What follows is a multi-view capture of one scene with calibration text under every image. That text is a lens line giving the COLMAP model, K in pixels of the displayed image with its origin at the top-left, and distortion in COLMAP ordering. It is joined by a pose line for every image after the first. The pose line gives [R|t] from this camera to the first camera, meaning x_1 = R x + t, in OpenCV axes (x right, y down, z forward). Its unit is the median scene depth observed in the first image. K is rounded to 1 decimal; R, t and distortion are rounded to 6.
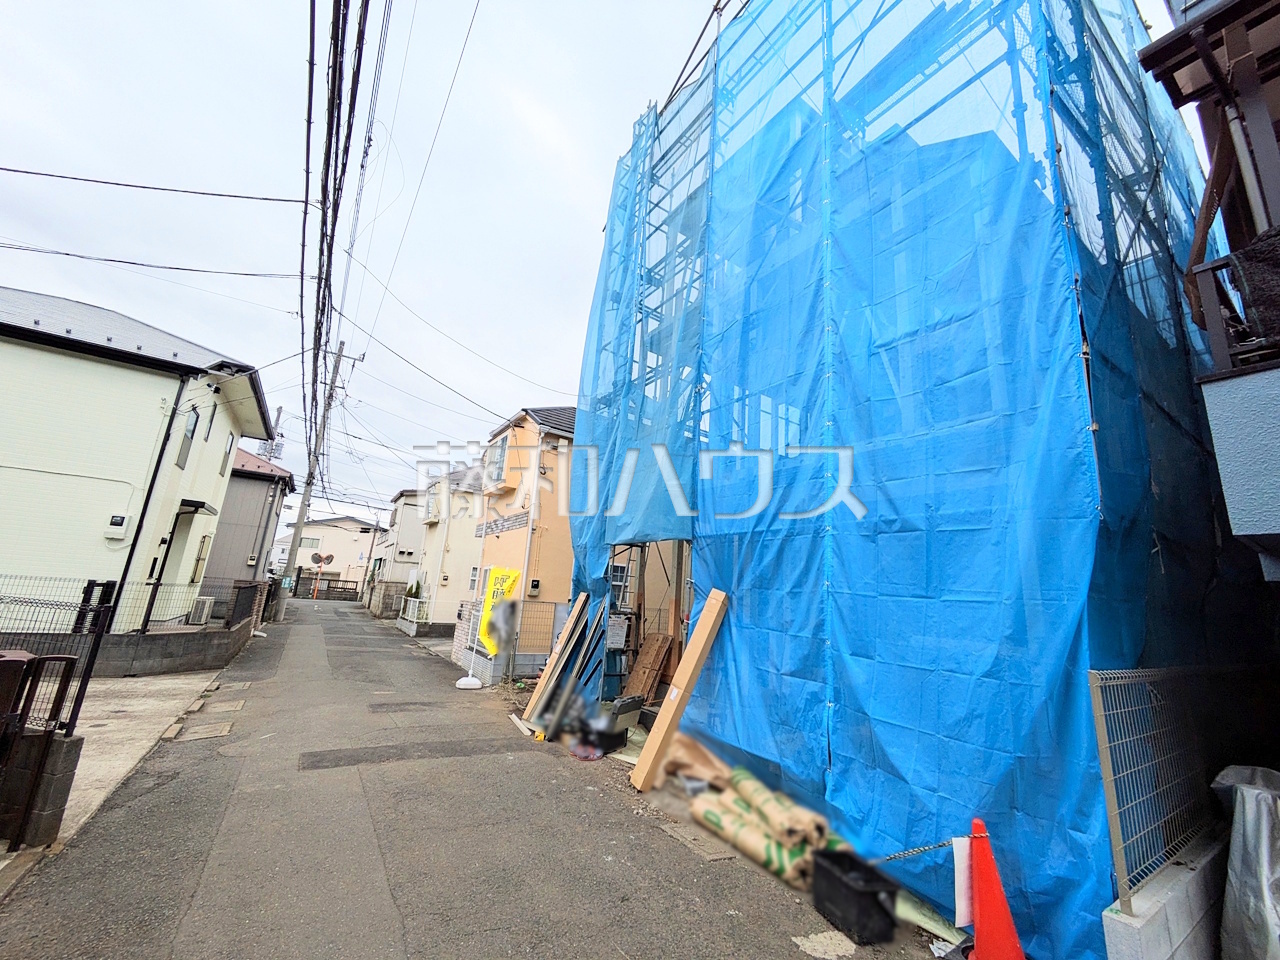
lens RADIAL K [[508.2, 0, 640.0], [0, 508.2, 480.0], [0, 0, 1]] dist [0.001780, 0.000209]
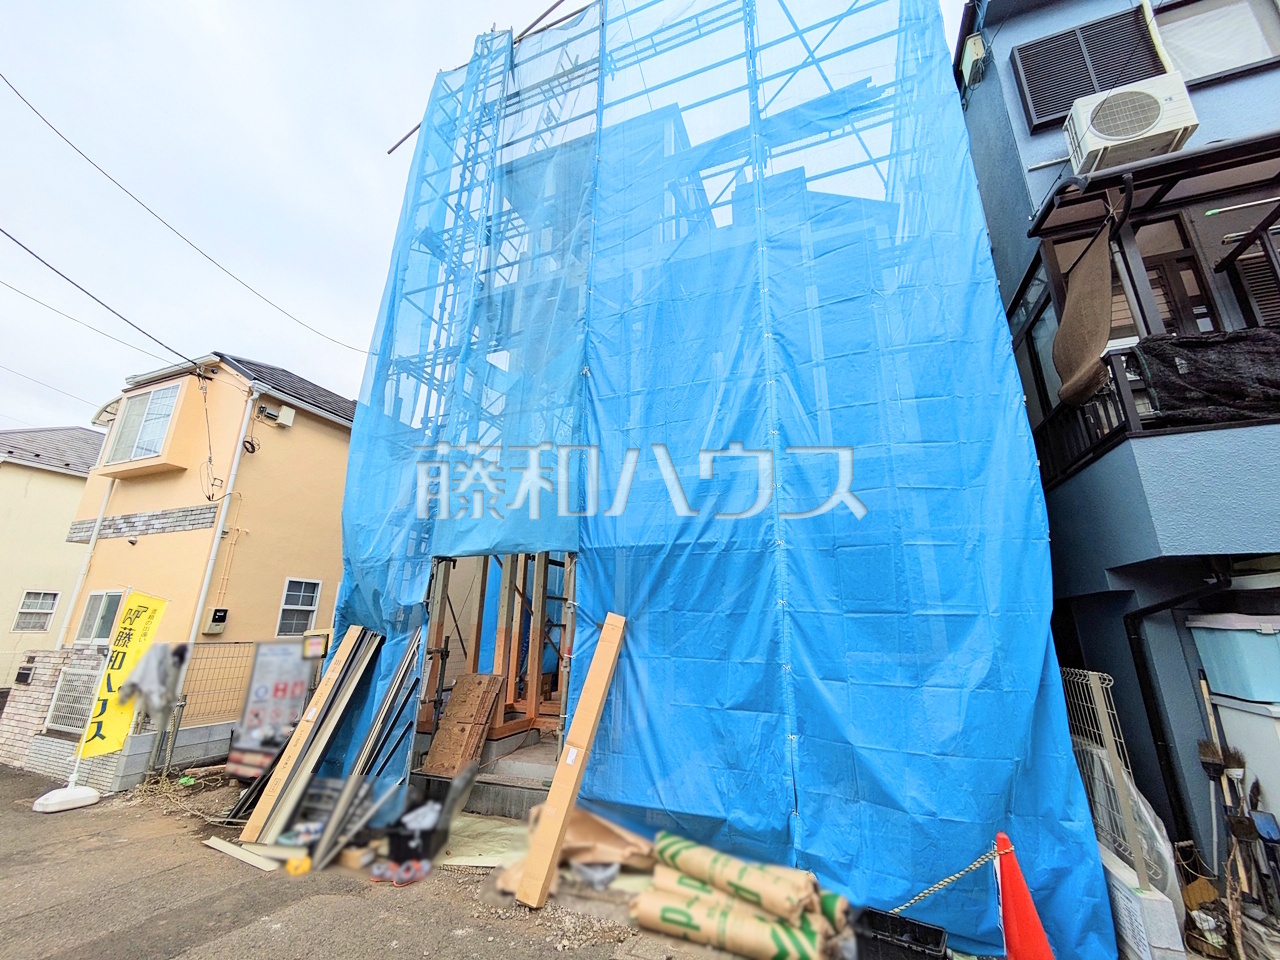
lens RADIAL K [[508.2, 0, 640.0], [0, 508.2, 480.0], [0, 0, 1]] dist [0.001780, 0.000209]
pose [[0.820661, 0.103664, 0.561933, -0.324183], [-0.084604, 0.994611, -0.059926, 0.050725], [-0.565117, 0.001638, 0.825009, 0.324707]]
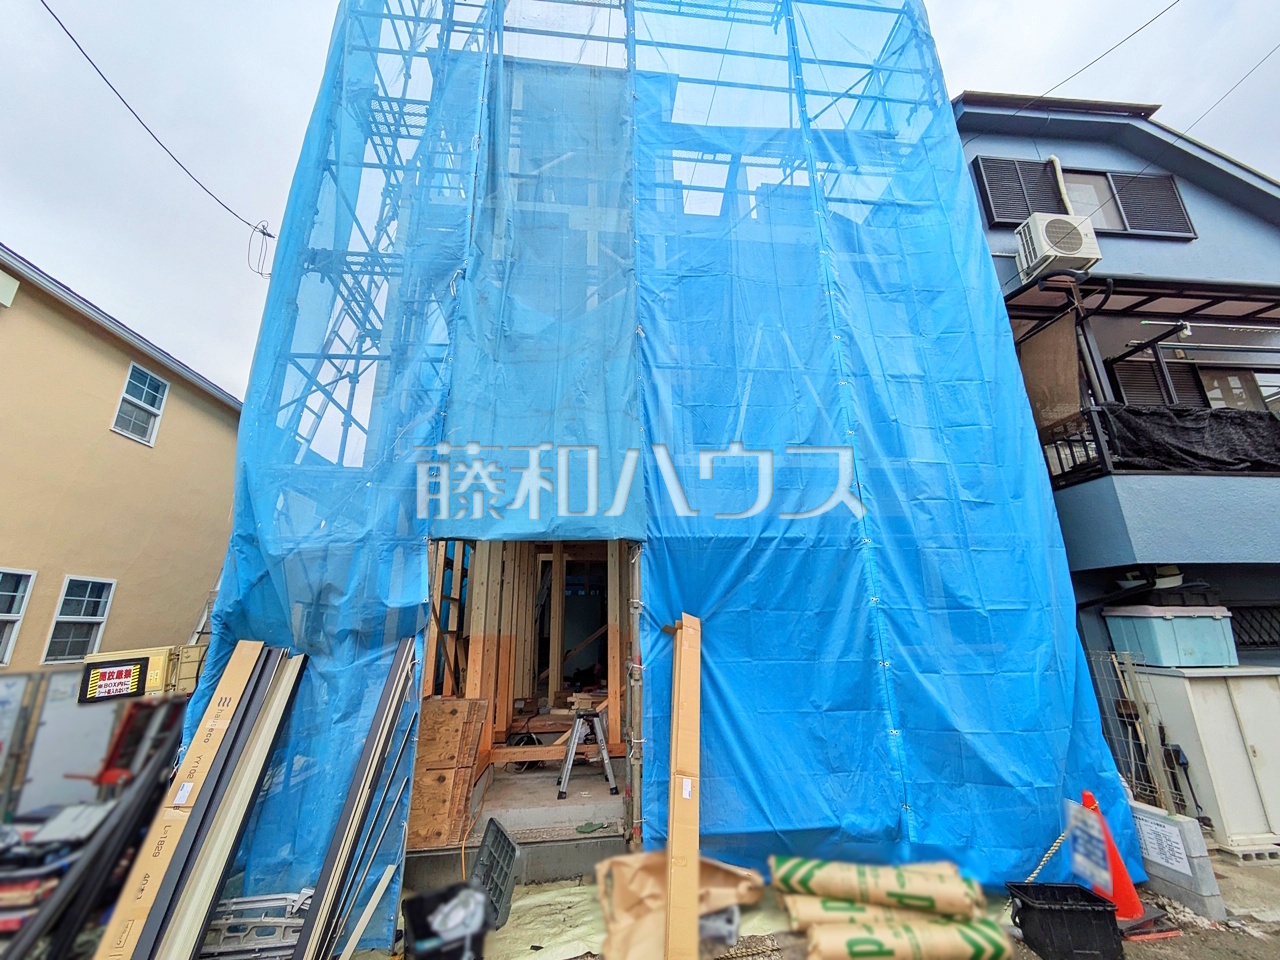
lens RADIAL K [[507.5, 0, 640.0], [0, 507.5, 480.0], [0, 0, 1]] dist [-0.006919, 0.005344]
pose [[0.463639, 0.175270, 0.868515, -0.572884], [-0.148485, 0.981746, -0.118855, 0.137249], [-0.873493, -0.073856, 0.481201, 0.797530]]
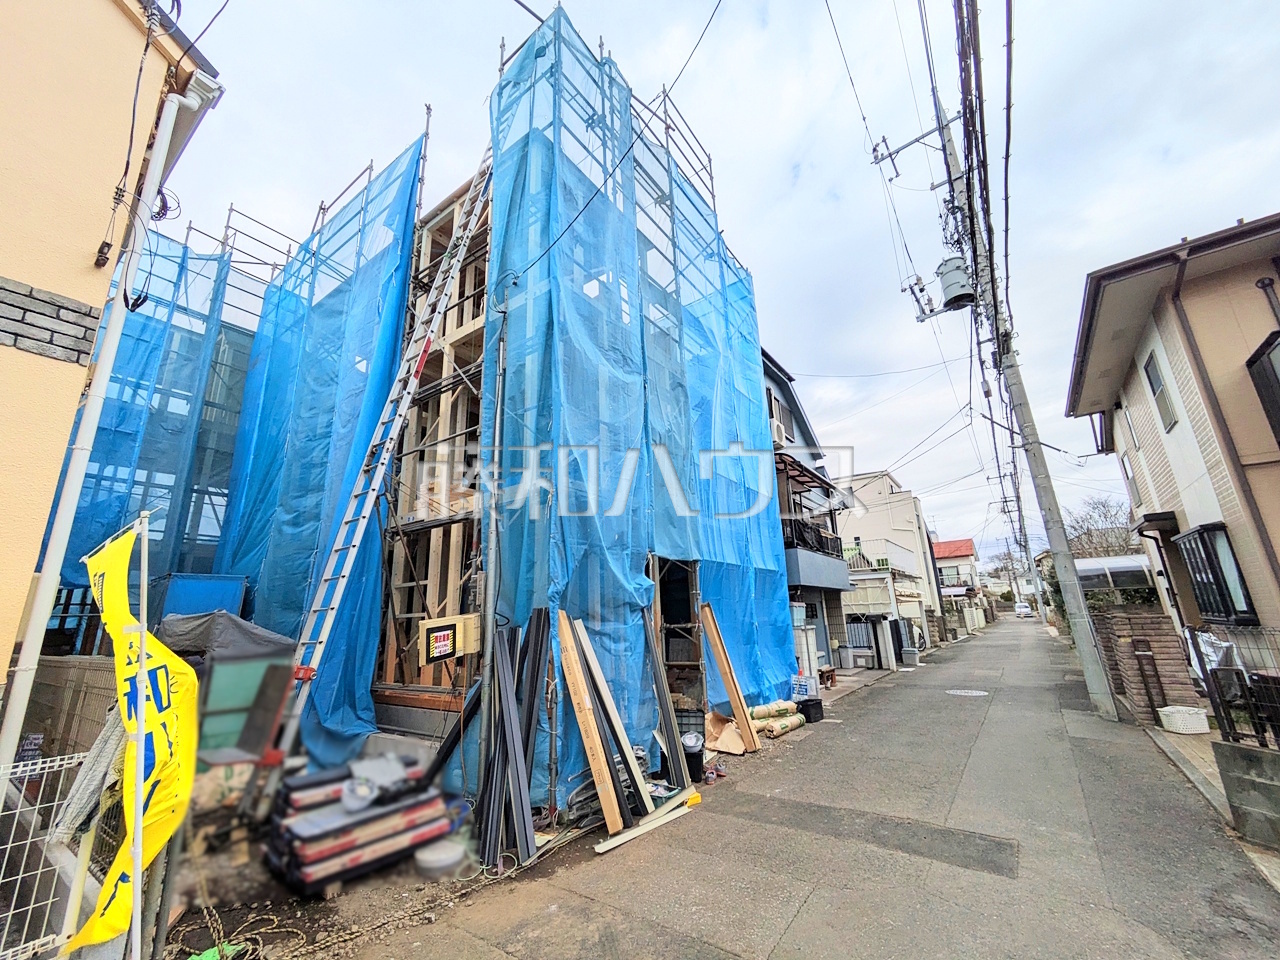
lens RADIAL K [[507.5, 0, 640.0], [0, 507.5, 480.0], [0, 0, 1]] dist [-0.006919, 0.005344]
pose [[-0.351792, 0.191350, 0.916312, -1.222877], [-0.201440, 0.940475, -0.273733, 0.354849], [-0.914147, -0.280879, -0.292306, 1.821250]]
